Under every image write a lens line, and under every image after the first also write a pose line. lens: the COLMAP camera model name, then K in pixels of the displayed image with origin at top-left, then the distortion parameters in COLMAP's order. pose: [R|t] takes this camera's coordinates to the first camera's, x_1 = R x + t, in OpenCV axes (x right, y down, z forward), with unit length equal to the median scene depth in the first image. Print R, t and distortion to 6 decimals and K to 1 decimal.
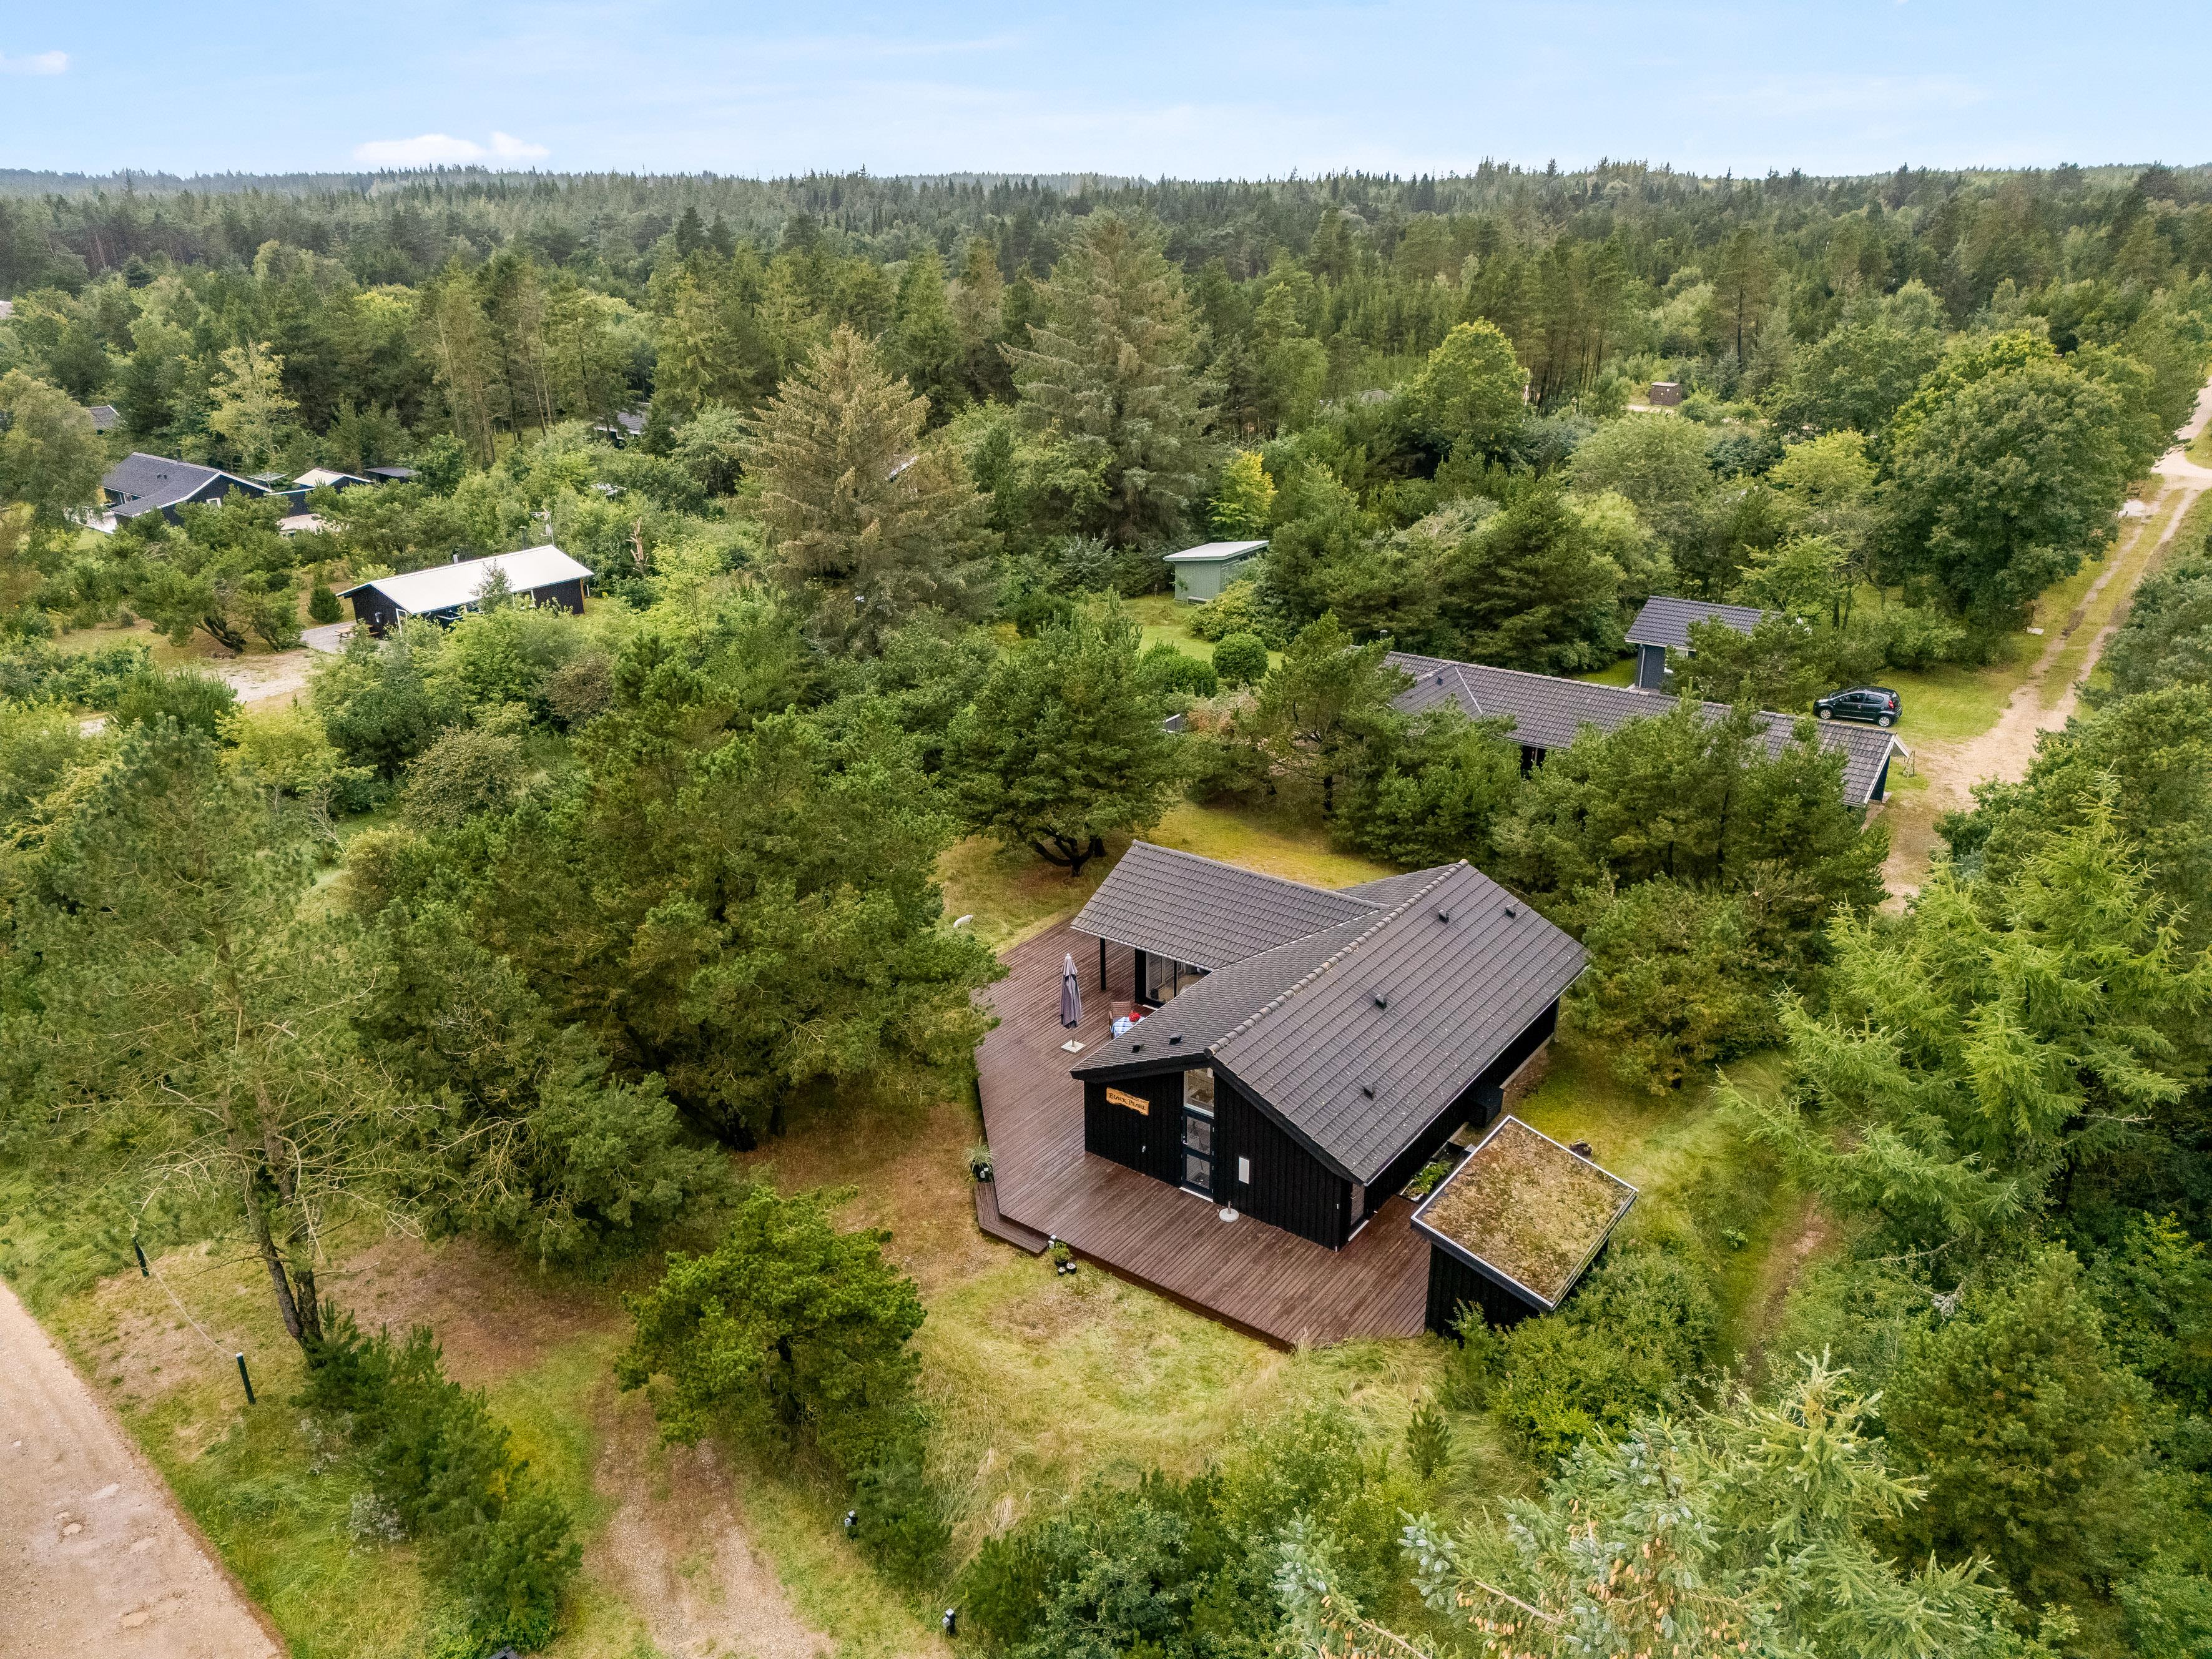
lens RADIAL K [[1603.7, 0, 1106.0], [0, 1603.7, 829.5], [0, 0, 1]] dist [0.093308, -0.102041]
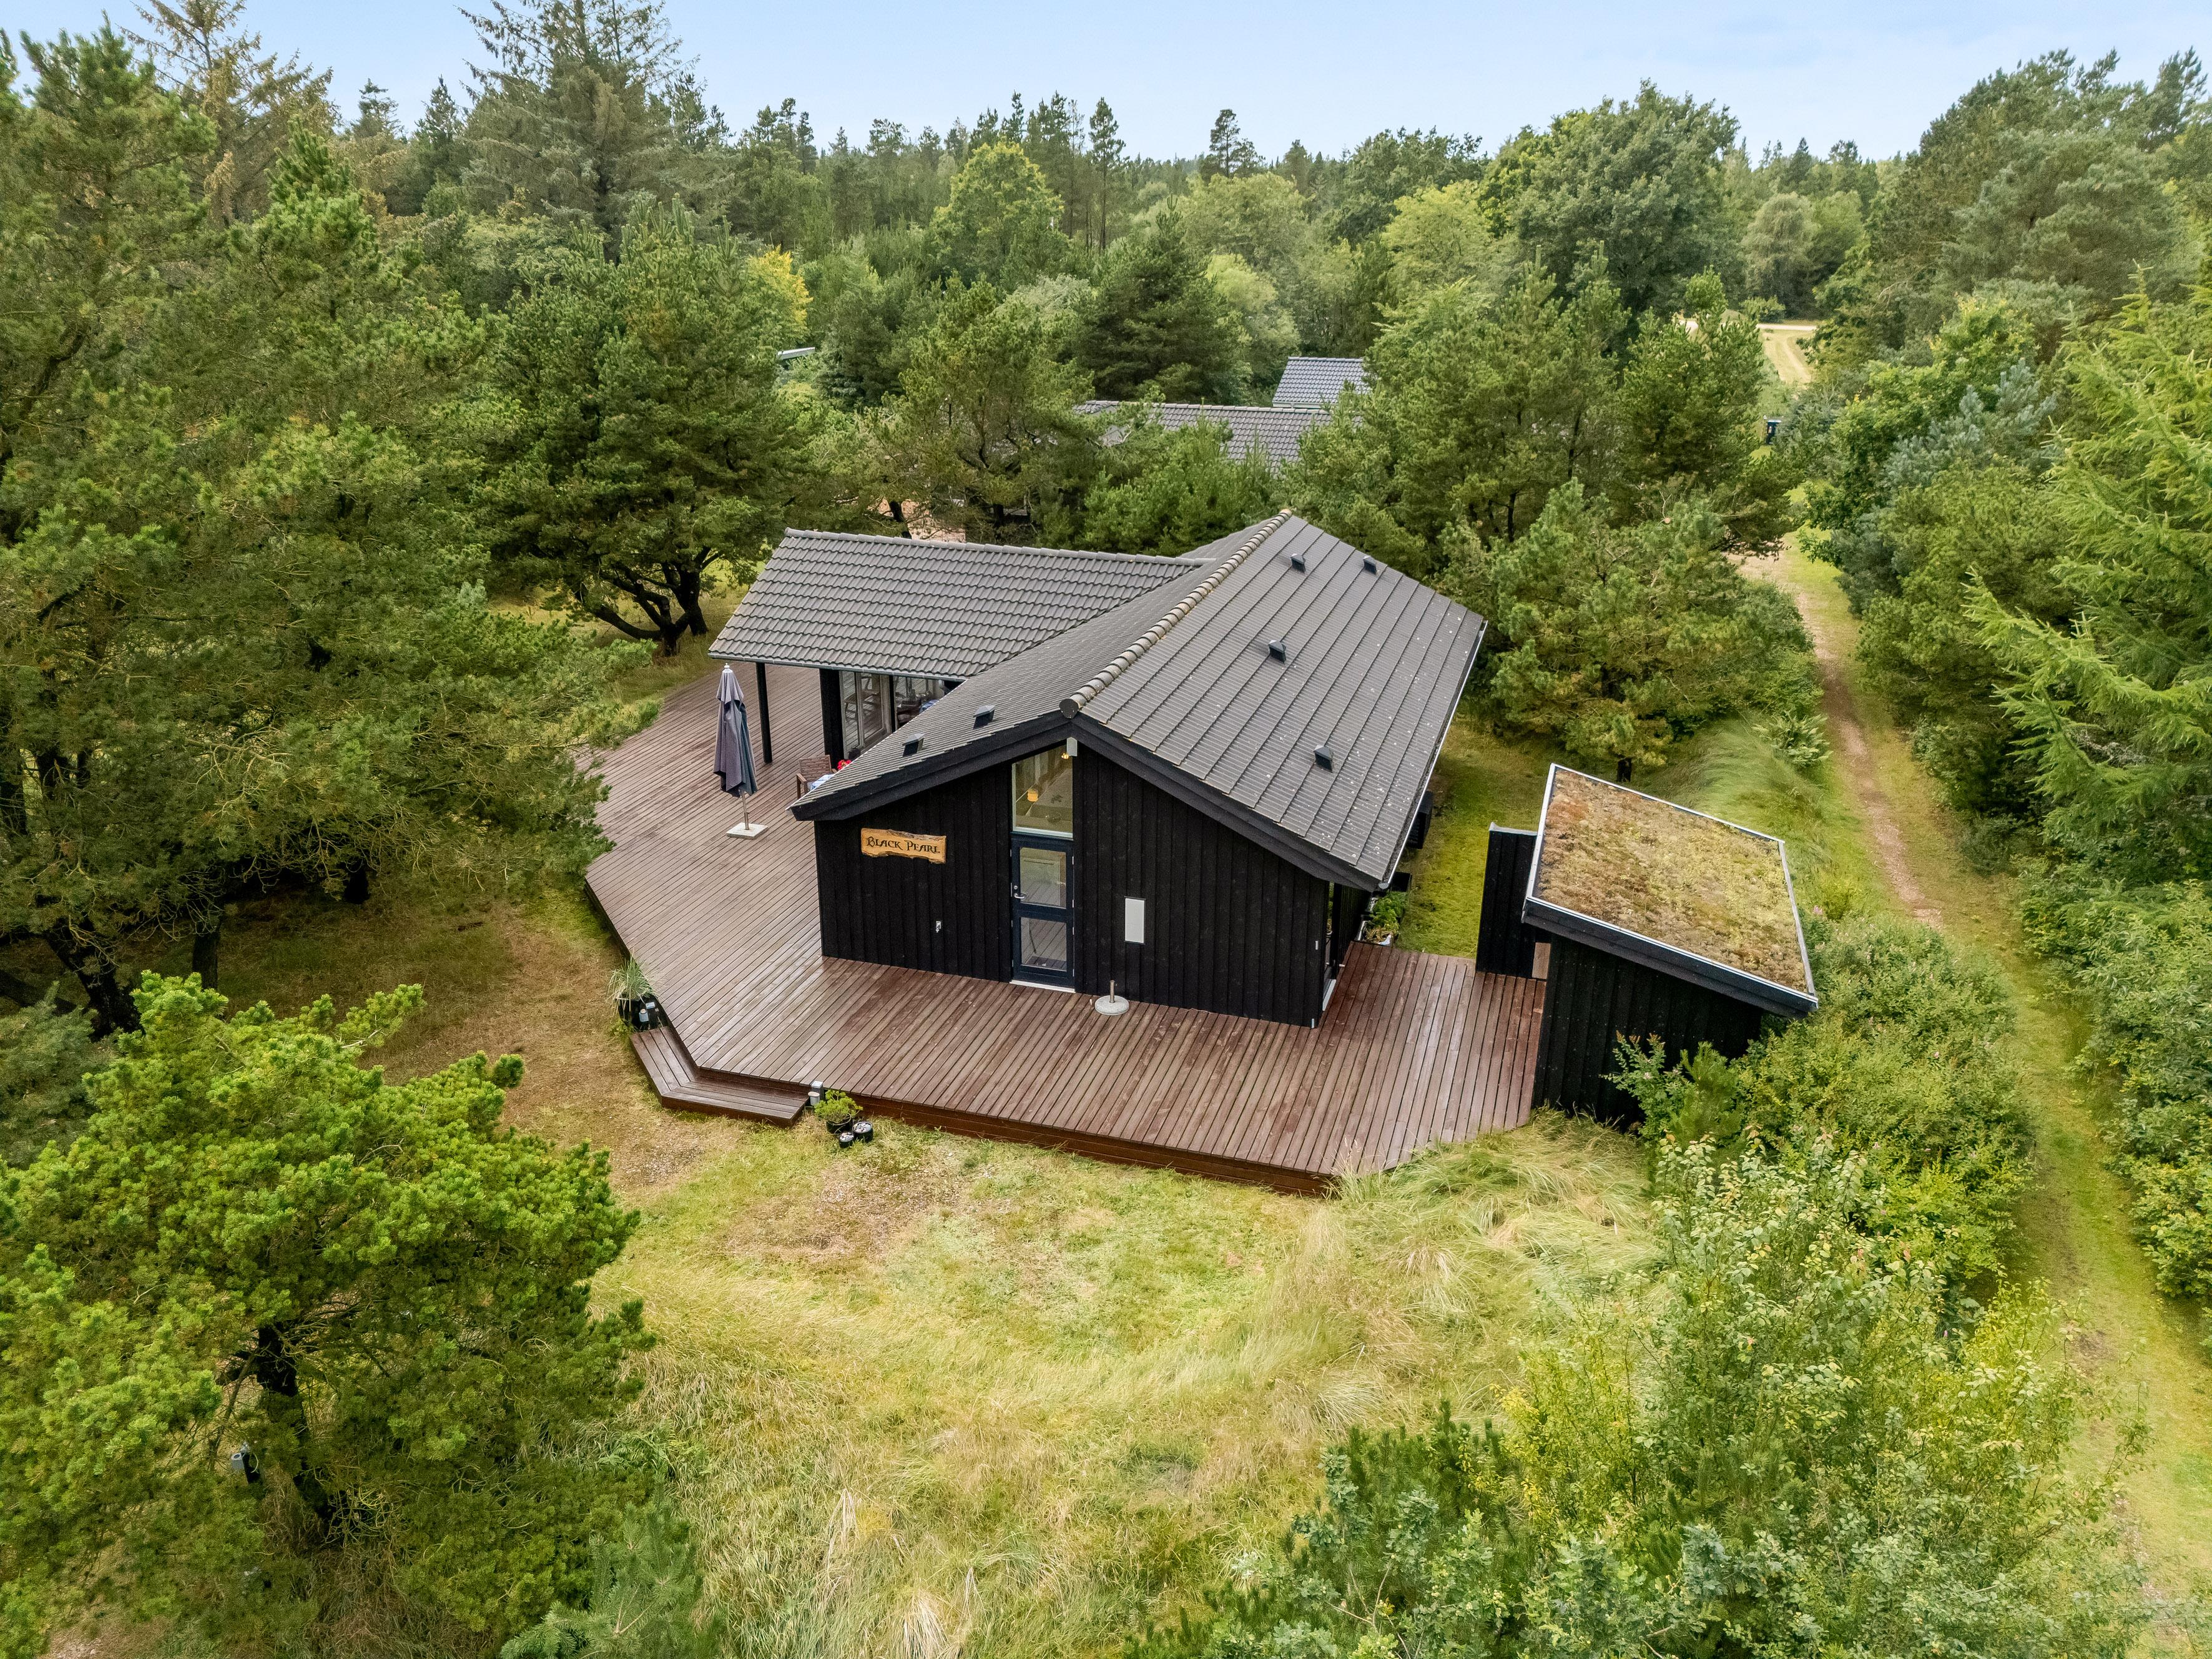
lens RADIAL K [[1603.7, 0, 1106.0], [0, 1603.7, 829.5], [0, 0, 1]] dist [0.093308, -0.102041]
pose [[0.945706, -0.103856, 0.307983, -0.095266], [0.104185, 0.994438, 0.015422, 0.168010], [-0.307872, 0.017502, 0.951267, 0.457557]]
